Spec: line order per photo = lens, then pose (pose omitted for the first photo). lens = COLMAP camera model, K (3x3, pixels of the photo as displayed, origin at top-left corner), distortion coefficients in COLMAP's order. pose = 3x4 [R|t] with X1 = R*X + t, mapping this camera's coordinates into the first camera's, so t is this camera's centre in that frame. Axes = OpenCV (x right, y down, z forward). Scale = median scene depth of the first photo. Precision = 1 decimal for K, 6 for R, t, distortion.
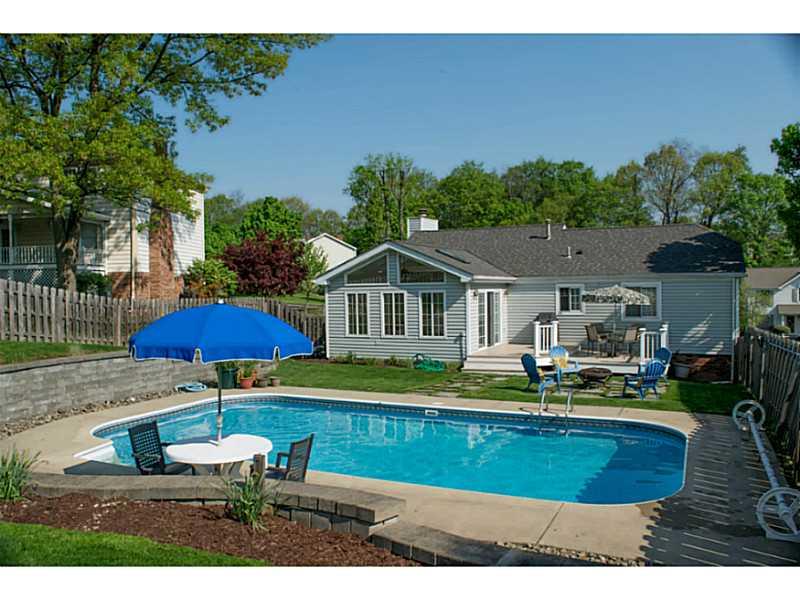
lens RADIAL K [[633.2, 0, 400.8], [0, 633.2, 299.8], [0, 0, 1]] dist [-0.083541, 0.010040]
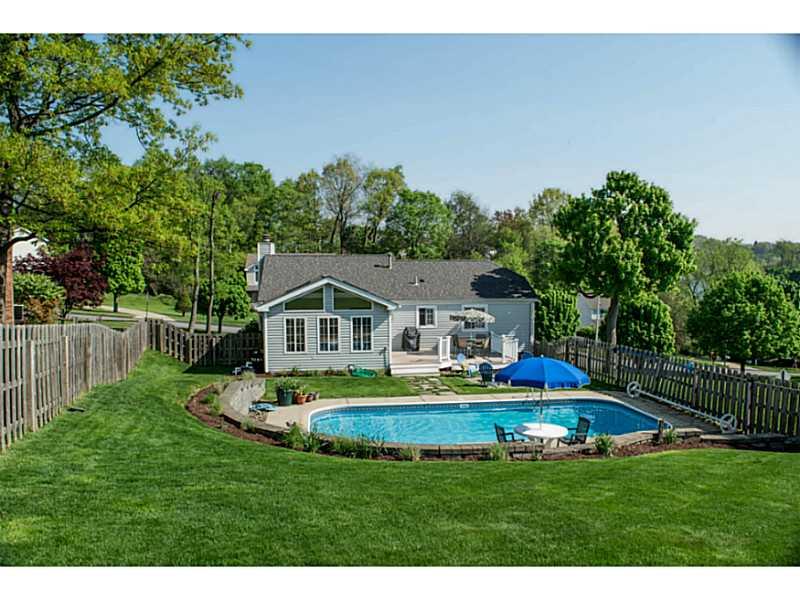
lens RADIAL K [[633.2, 0, 400.9], [0, 633.2, 302.8], [0, 0, 1]] dist [-0.083541, 0.010040]
pose [[0.836892, -0.015745, 0.547141, -0.564786], [0.002547, 0.999687, 0.024873, -0.069959], [-0.547362, -0.019423, 0.836671, -0.130490]]
